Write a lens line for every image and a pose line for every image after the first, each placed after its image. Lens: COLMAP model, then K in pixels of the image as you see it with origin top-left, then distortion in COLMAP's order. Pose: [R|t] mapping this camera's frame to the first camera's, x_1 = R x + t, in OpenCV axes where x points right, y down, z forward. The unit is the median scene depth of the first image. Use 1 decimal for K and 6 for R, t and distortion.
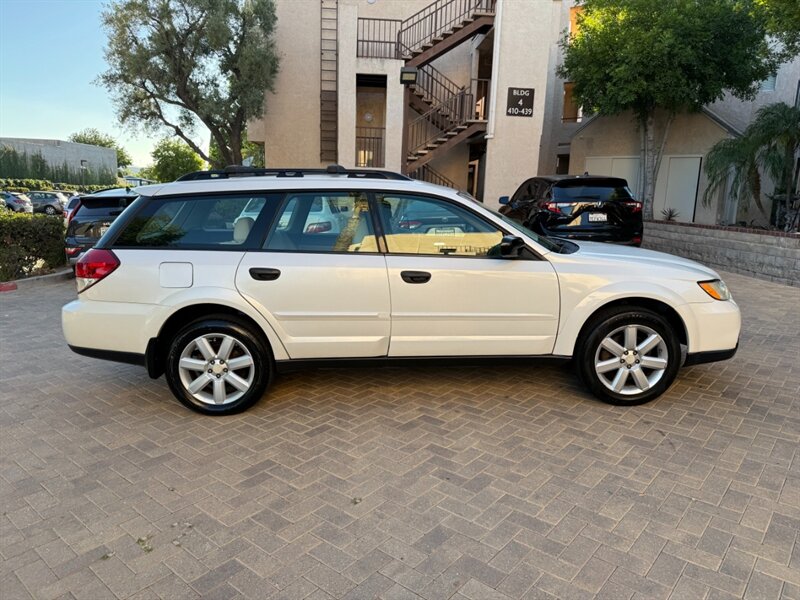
lens RADIAL K [[565.4, 0, 410.3], [0, 565.4, 299.5], [0, 0, 1]] dist [0.073662, -0.097875]
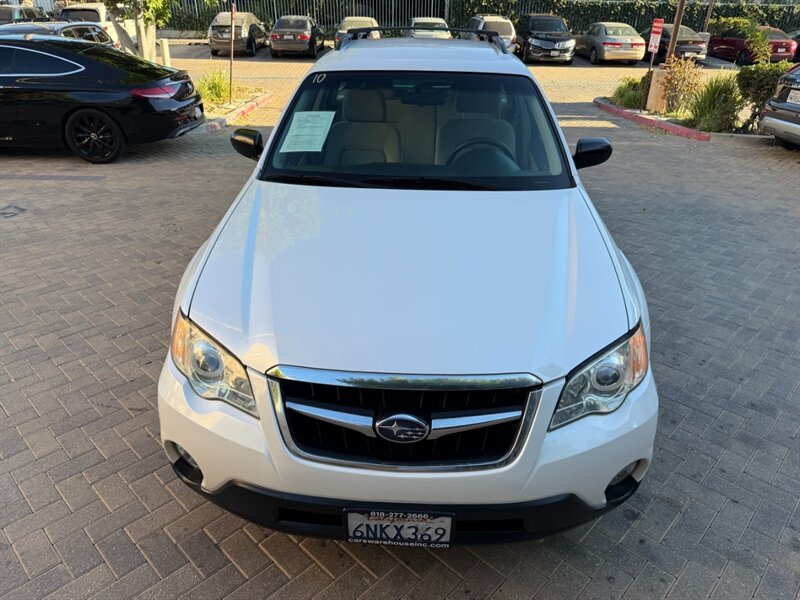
lens RADIAL K [[556.3, 0, 398.4], [0, 556.3, 312.2], [0, 0, 1]] dist [-0.002255, 0.003641]
pose [[-0.071842, 0.473540, -0.877837, 0.375907], [-0.200320, 0.855328, 0.477792, -0.120739], [0.977093, 0.210174, 0.033411, 0.473134]]
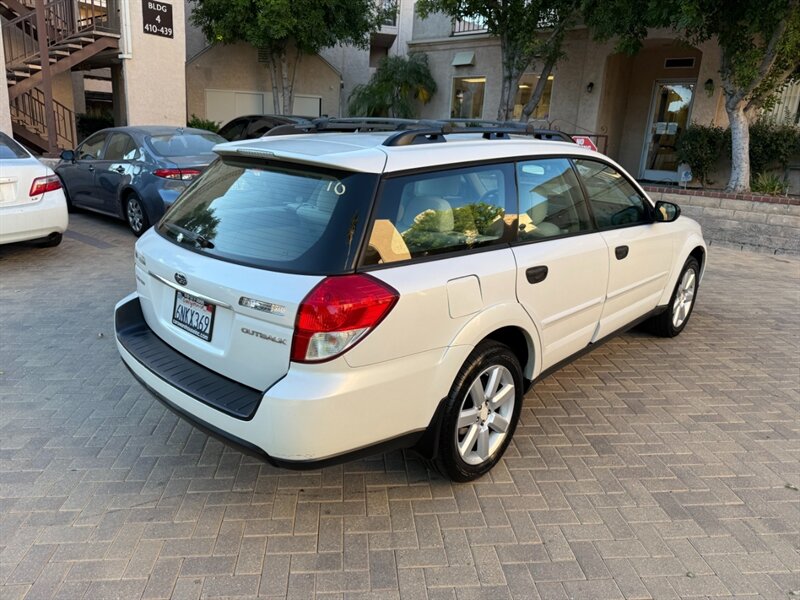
lens RADIAL K [[580.7, 0, 397.0], [0, 580.7, 284.0], [0, 0, 1]] dist [0.001954, -0.002560]
pose [[0.699876, -0.162638, 0.695501, -0.351147], [0.100849, 0.986477, 0.129197, -0.056612], [-0.707109, -0.020281, 0.706814, 0.222663]]
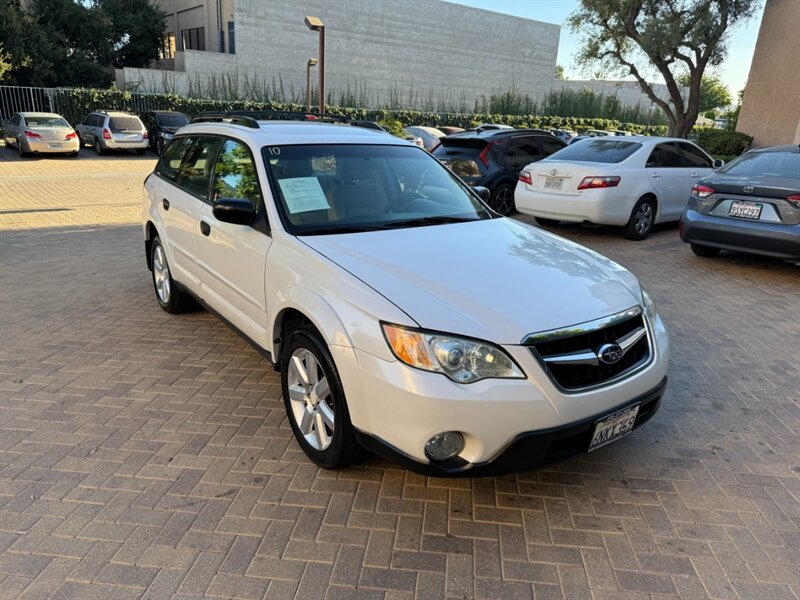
lens RADIAL K [[567.7, 0, 403.1], [0, 567.7, 303.4], [0, 0, 1]] dist [-0.002284, -0.004977]
pose [[0.550694, 0.271794, -0.789218, 0.388241], [-0.186298, 0.961673, 0.201192, -0.068888], [0.813652, 0.036234, 0.580222, 0.273530]]
